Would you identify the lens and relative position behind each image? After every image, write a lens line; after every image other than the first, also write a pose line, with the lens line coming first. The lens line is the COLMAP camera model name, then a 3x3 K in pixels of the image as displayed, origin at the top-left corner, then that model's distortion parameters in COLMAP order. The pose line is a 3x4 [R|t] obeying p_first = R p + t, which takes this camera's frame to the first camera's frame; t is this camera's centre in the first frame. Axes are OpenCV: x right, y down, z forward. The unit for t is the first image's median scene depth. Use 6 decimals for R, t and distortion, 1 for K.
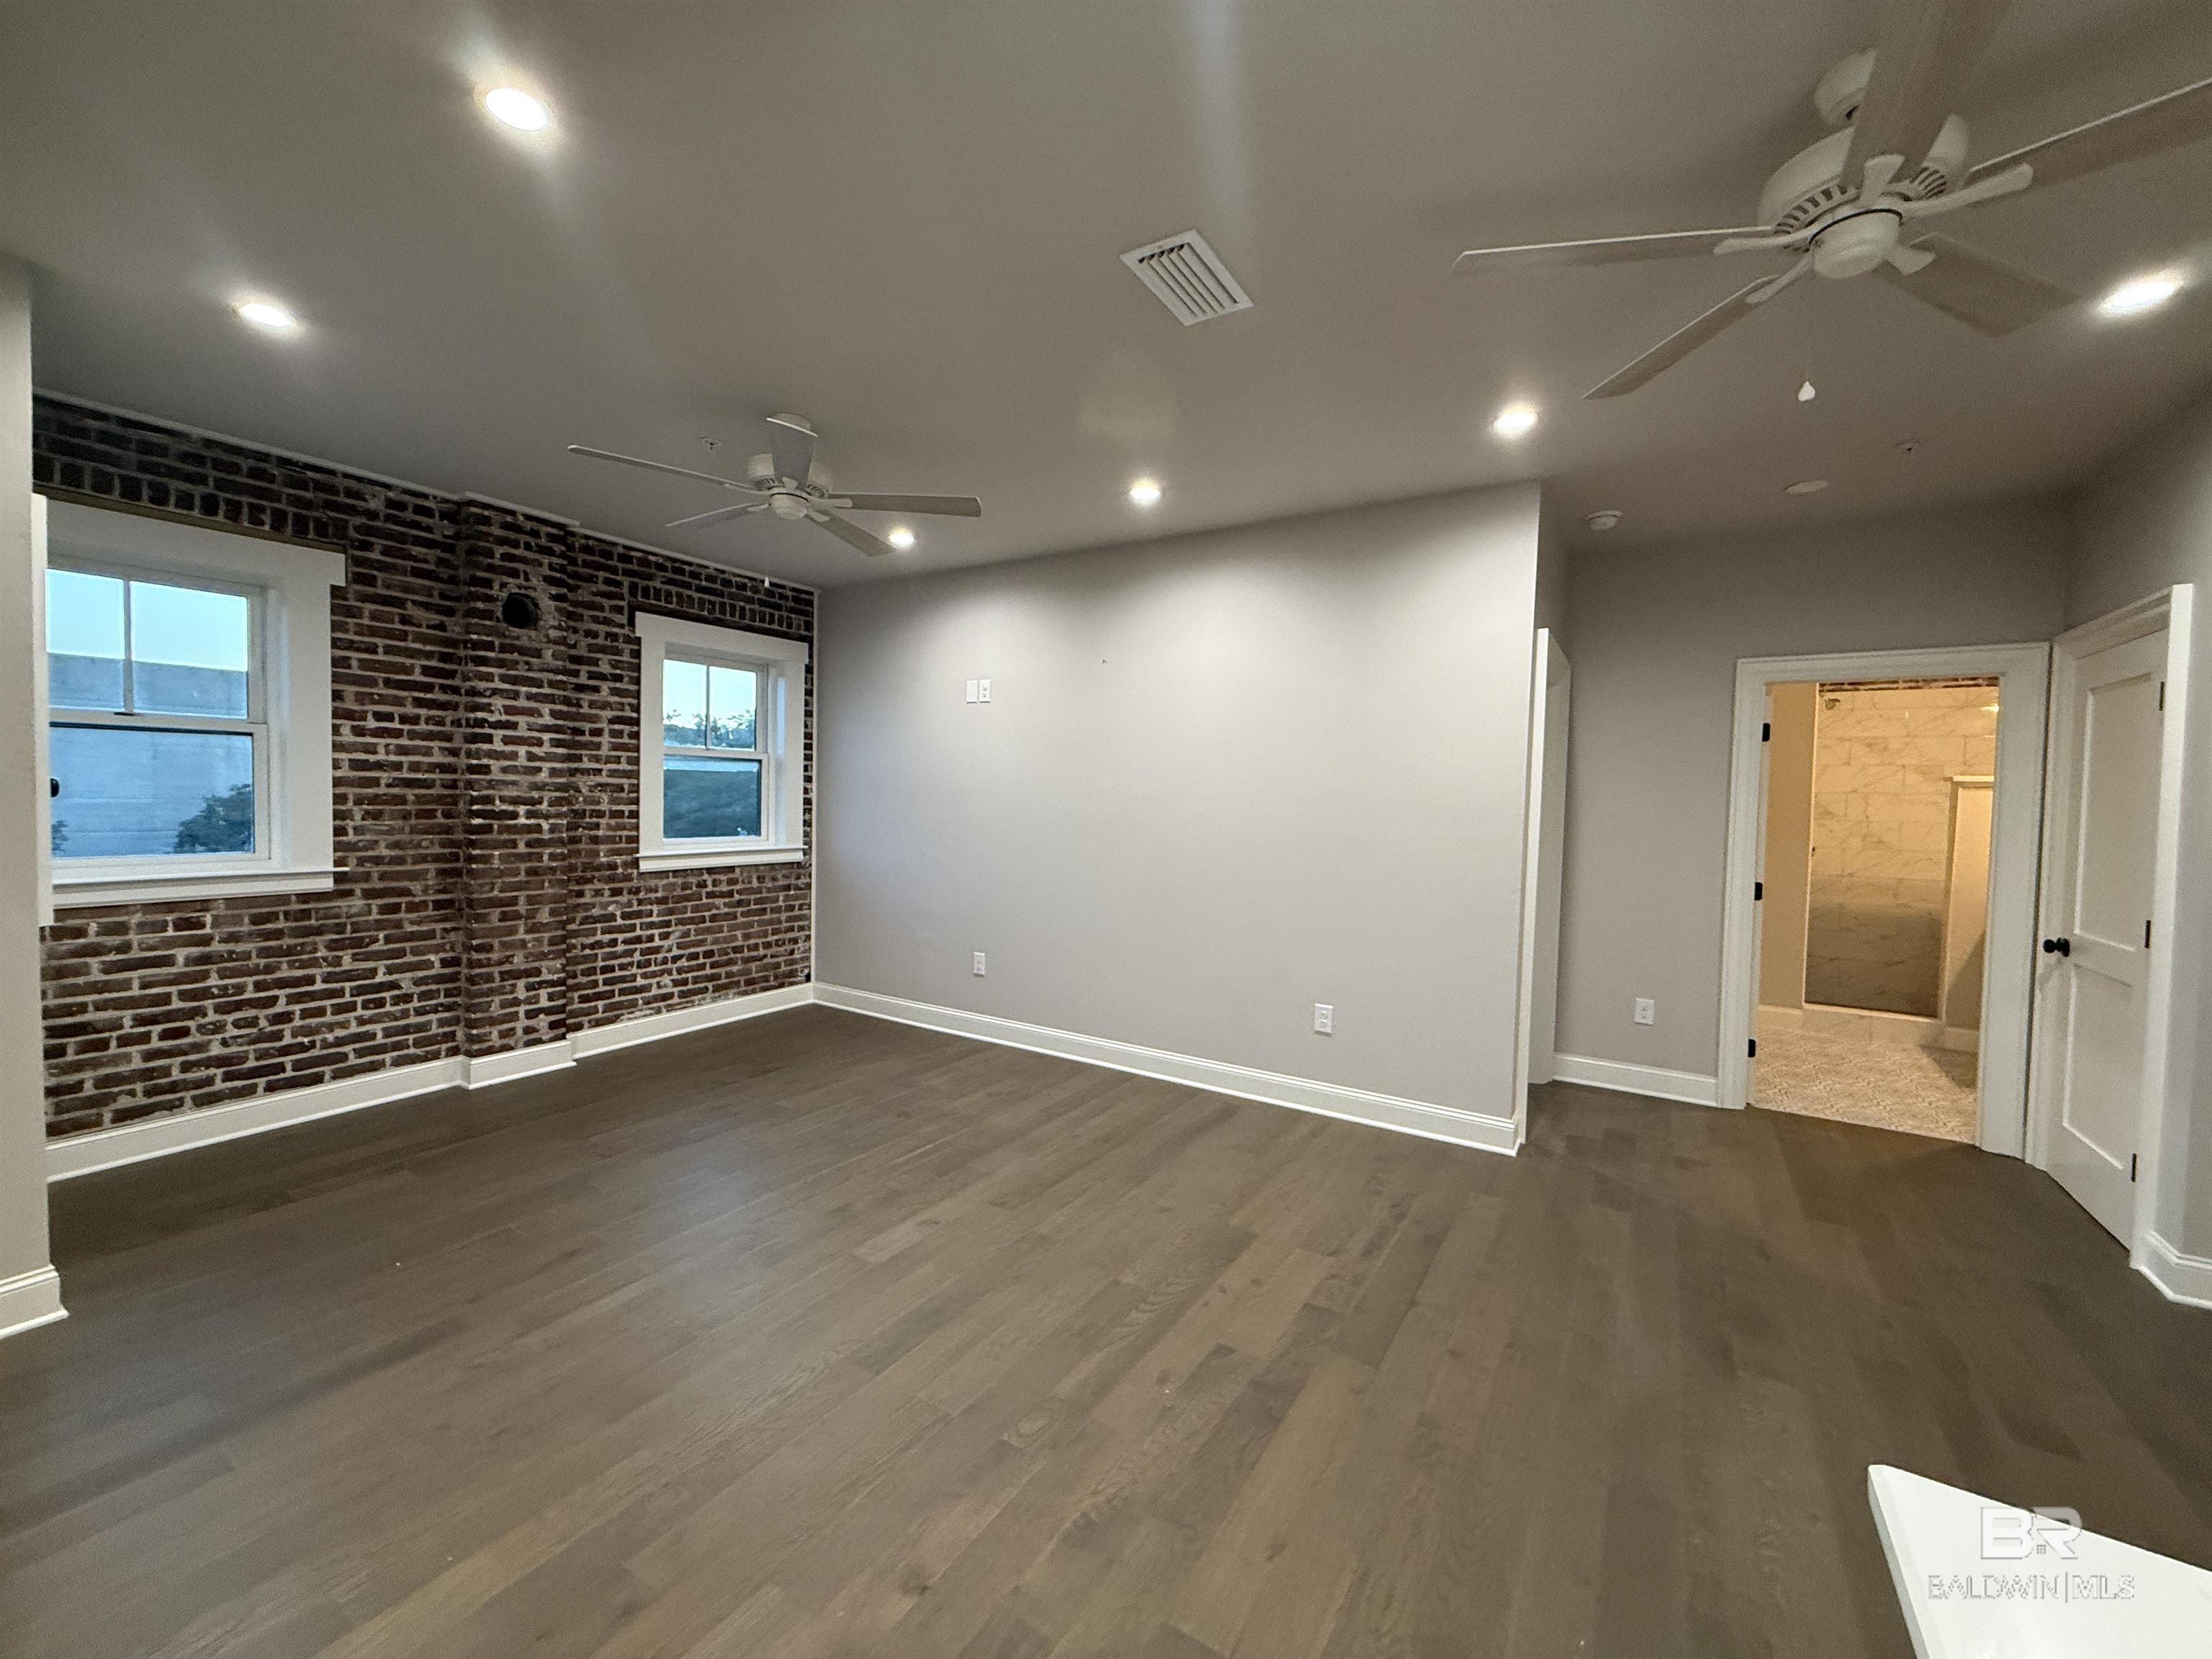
lens RADIAL K [[883.5, 0, 1096.3], [0, 883.5, 828.8], [0, 0, 1]] dist [-0.000095, 0.000191]
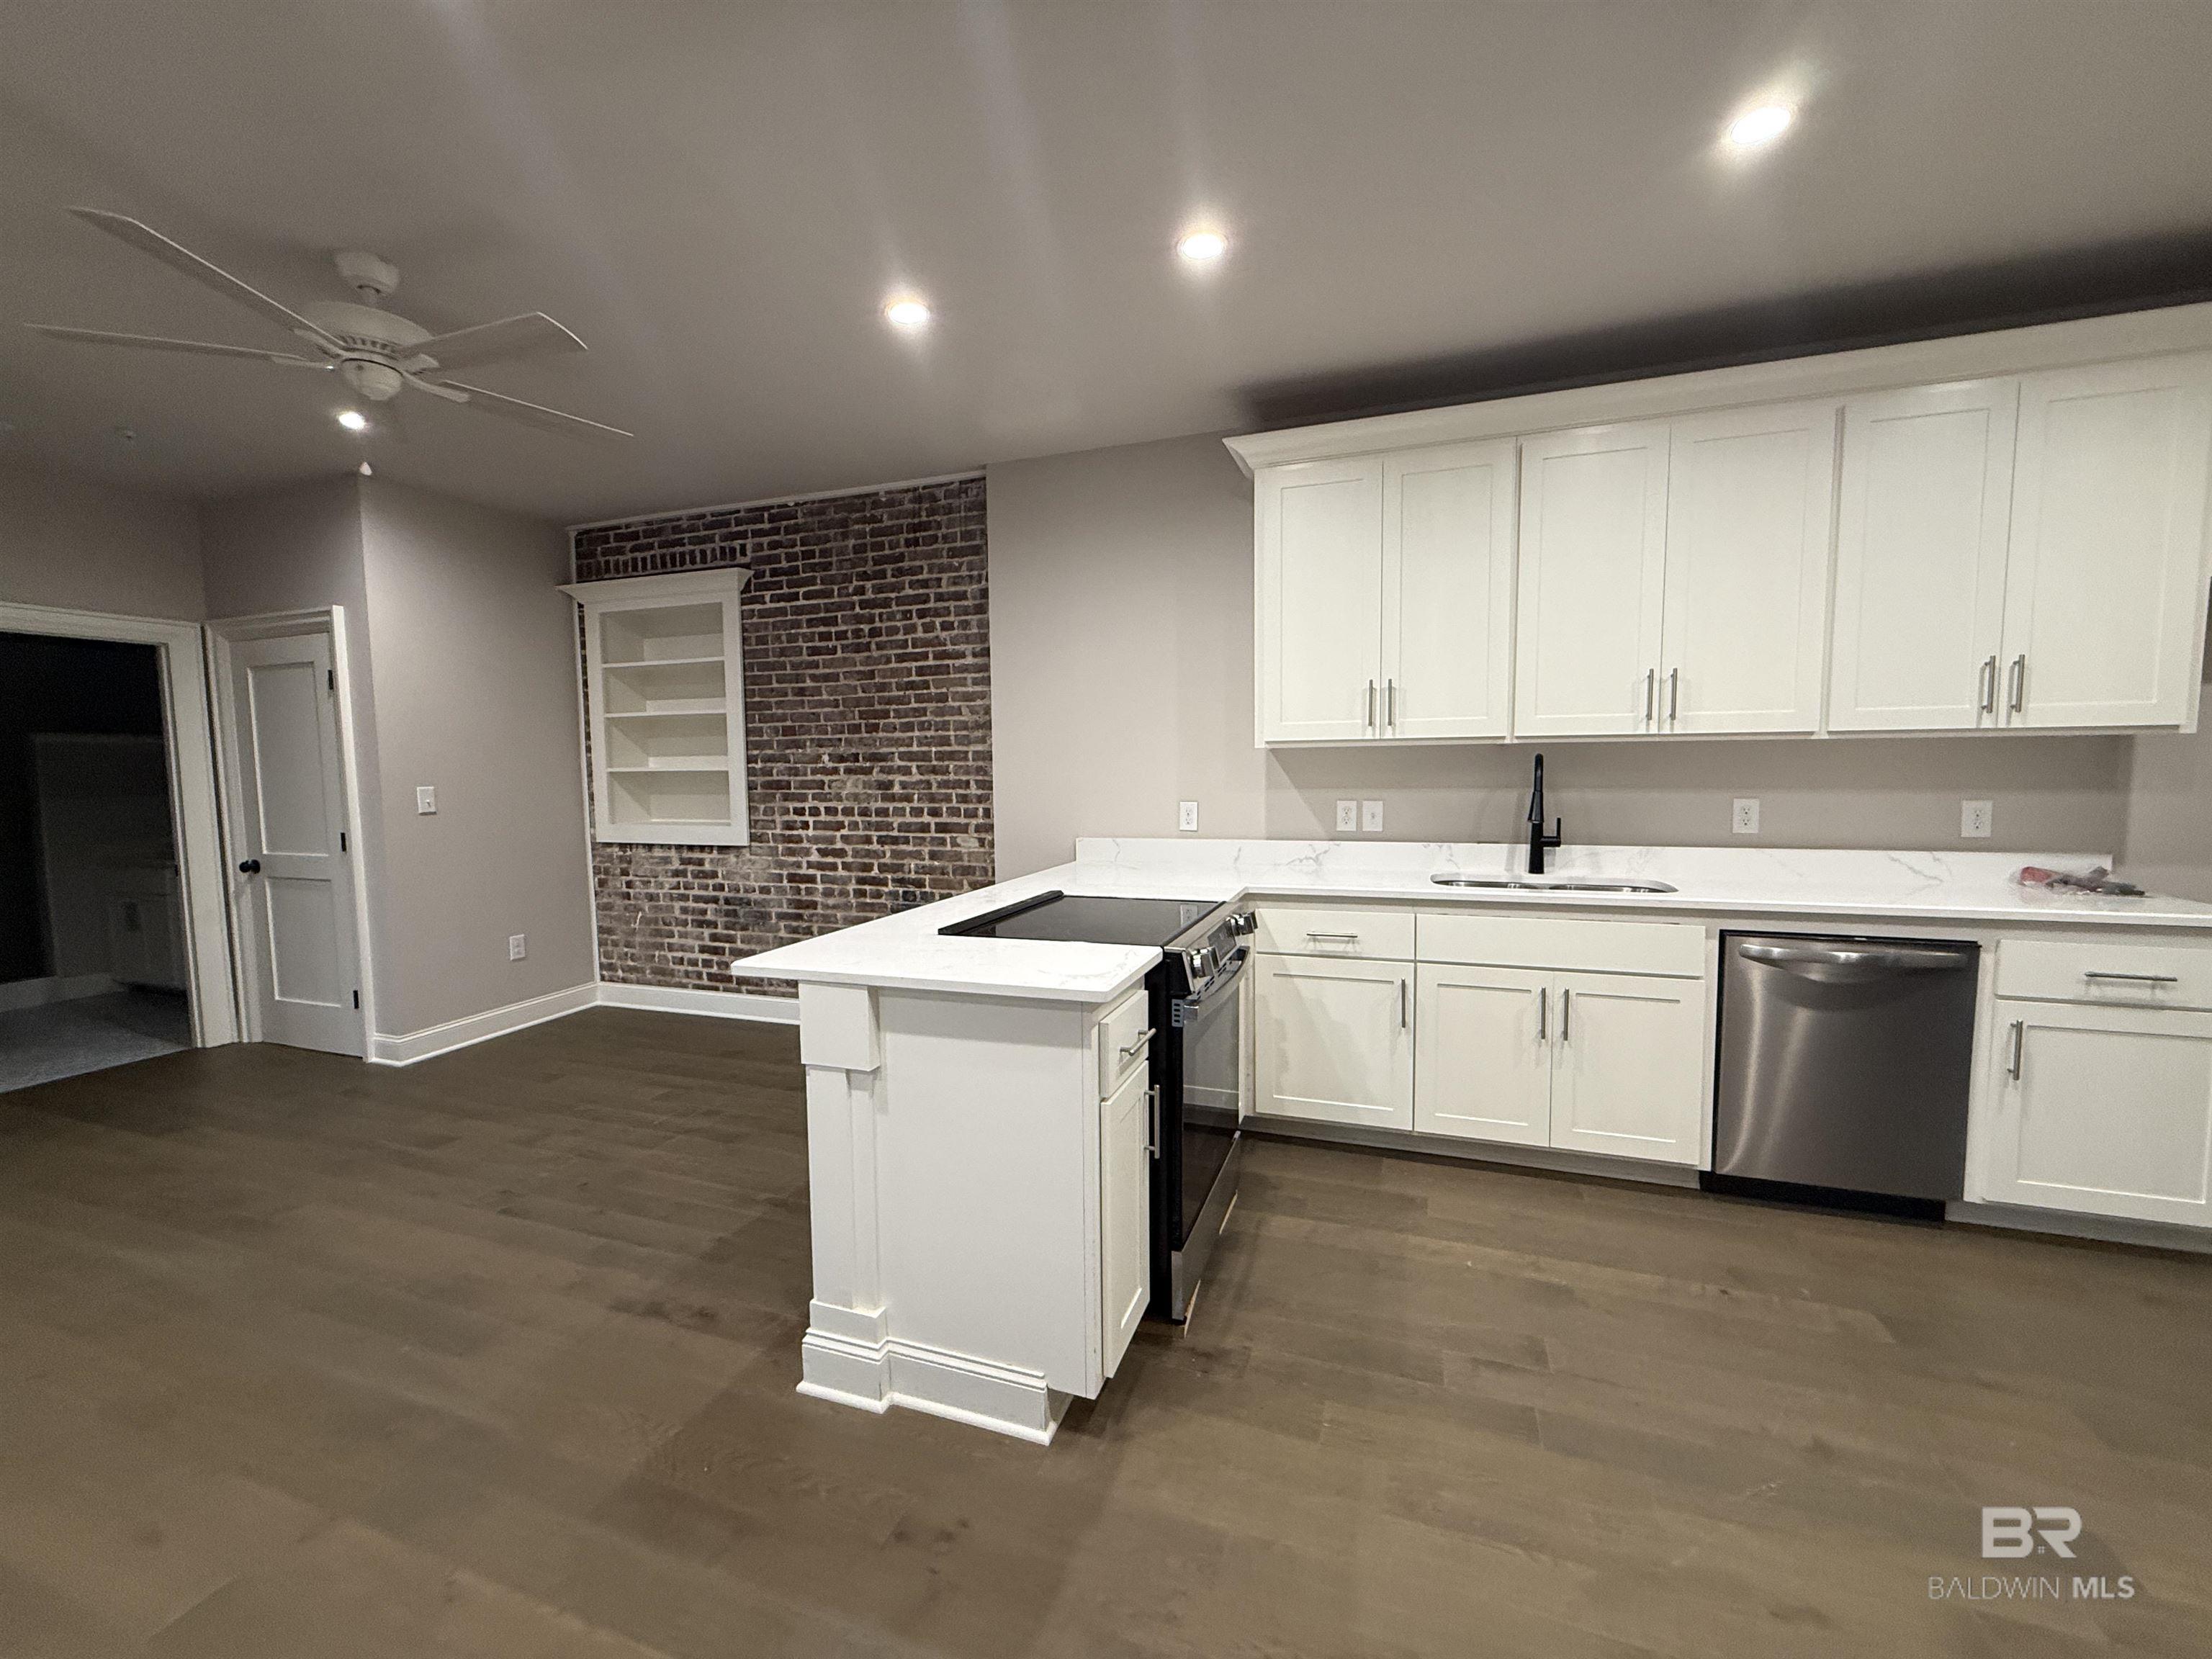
lens RADIAL K [[883.5, 0, 1101.3], [0, 883.5, 826.2], [0, 0, 1]] dist [-0.000095, 0.000191]
pose [[-0.226455, -0.087983, 0.970040, -0.391434], [0.045589, 0.993863, 0.100786, 0.001996], [-0.972954, 0.067046, -0.221054, 0.070960]]
